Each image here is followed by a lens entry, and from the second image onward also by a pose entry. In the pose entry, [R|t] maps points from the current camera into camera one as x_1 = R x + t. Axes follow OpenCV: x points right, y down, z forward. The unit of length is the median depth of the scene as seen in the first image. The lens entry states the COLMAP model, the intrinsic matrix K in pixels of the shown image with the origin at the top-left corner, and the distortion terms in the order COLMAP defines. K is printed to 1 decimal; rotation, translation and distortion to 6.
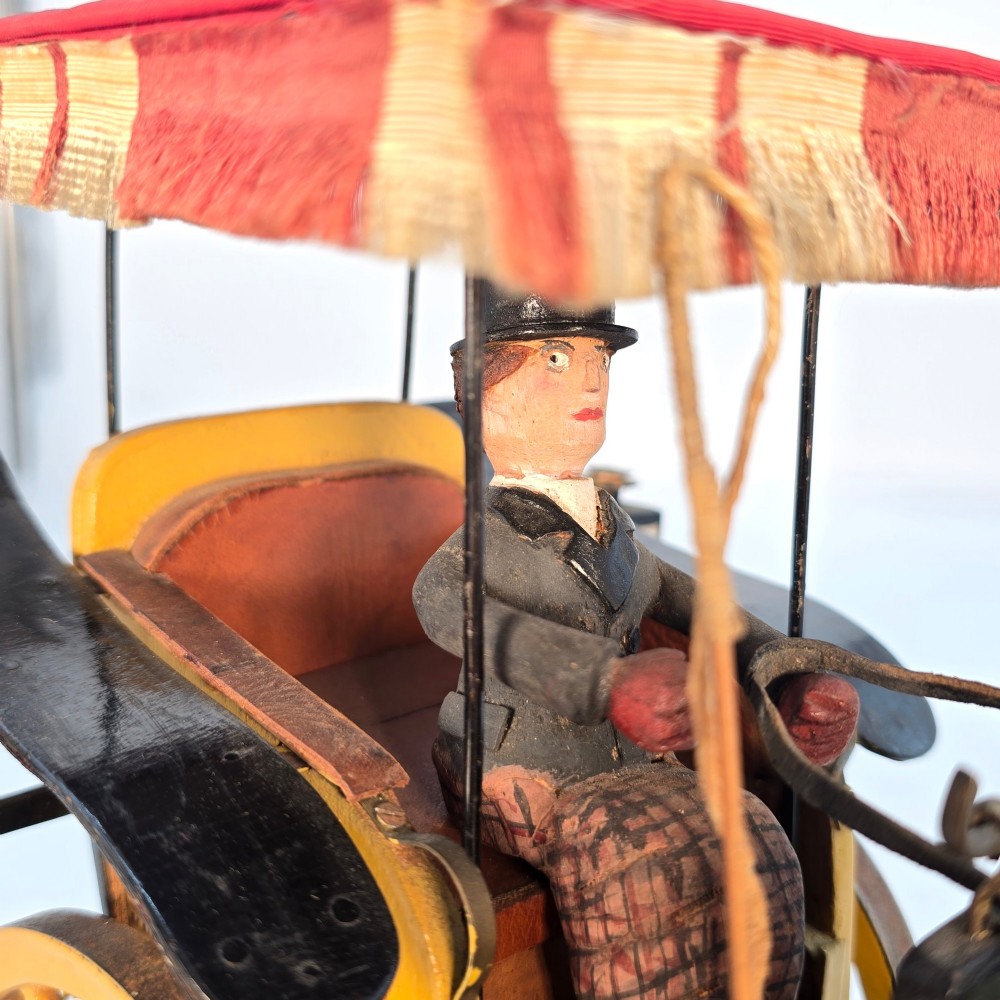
lens RADIAL K [[1236.8, 0, 500.0], [0, 1236.8, 500.0], [0, 0, 1]] dist [0.116380, -0.442334]
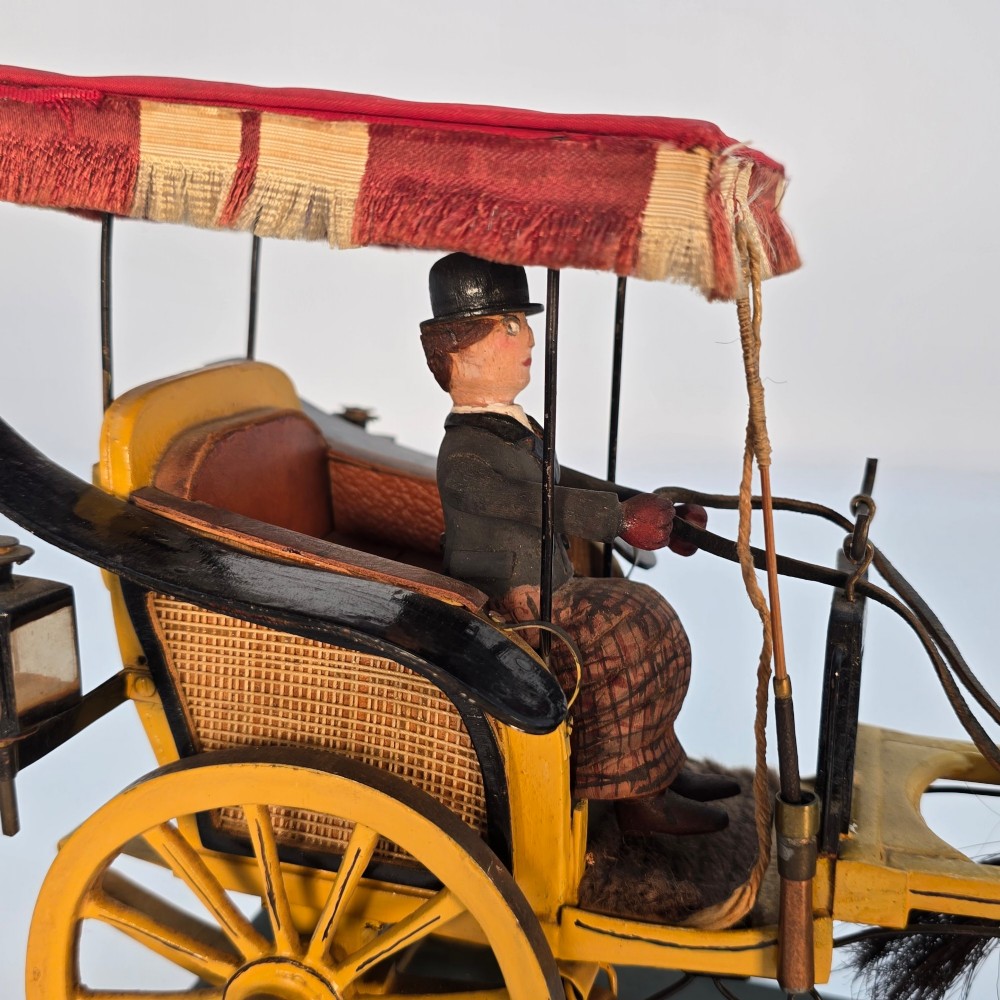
lens RADIAL K [[1217.2, 0, 500.0], [0, 1217.2, 500.0], [0, 0, 1]] dist [0.214584, -0.899935]
pose [[0.855027, -0.102292, 0.508395, -0.869452], [0.083315, 0.994714, 0.060022, 0.009832], [-0.511847, -0.008964, 0.859030, -0.351691]]
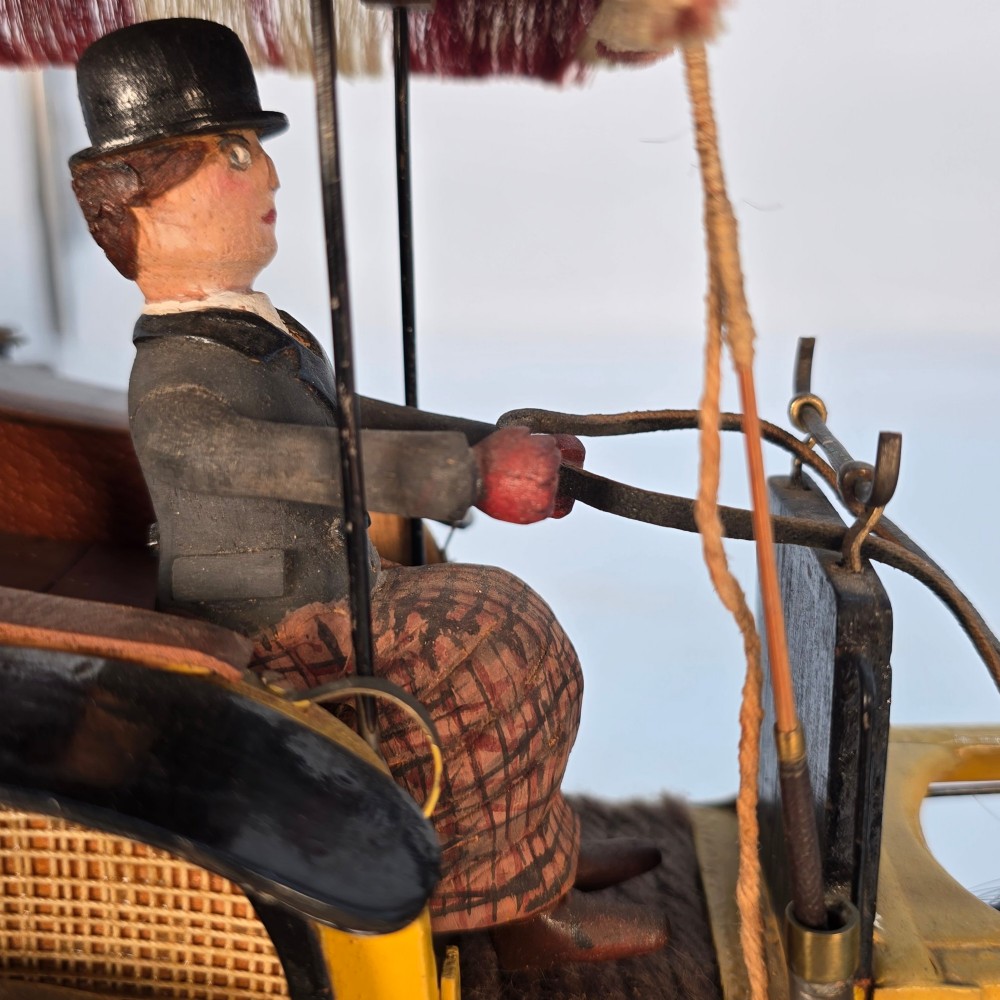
lens RADIAL K [[1243.6, 0, 500.8], [0, 1243.6, 487.0], [0, 0, 1]] dist [0.105302, -0.415765]
pose [[0.694618, -0.219455, 0.685088, -0.550137], [0.158266, 0.975619, 0.152054, 0.012519], [-0.701753, 0.002807, 0.712415, 0.265183]]
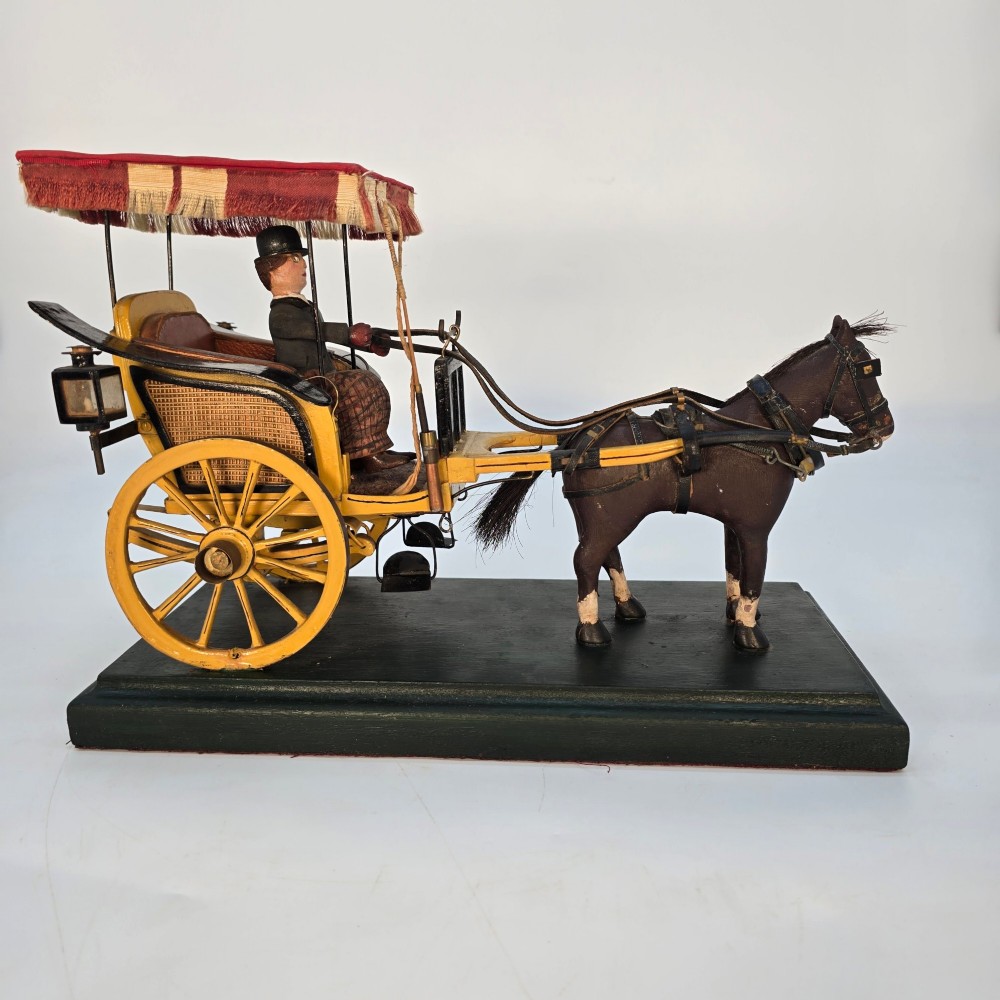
lens RADIAL K [[917.0, 0, 518.3], [0, 917.0, 499.6], [0, 0, 1]] dist [0.049930, -0.135816]
pose [[0.719248, -0.196468, 0.666395, -1.581384], [0.165257, 0.980033, 0.110571, 0.428047], [-0.674812, 0.030598, 0.737355, -1.547715]]
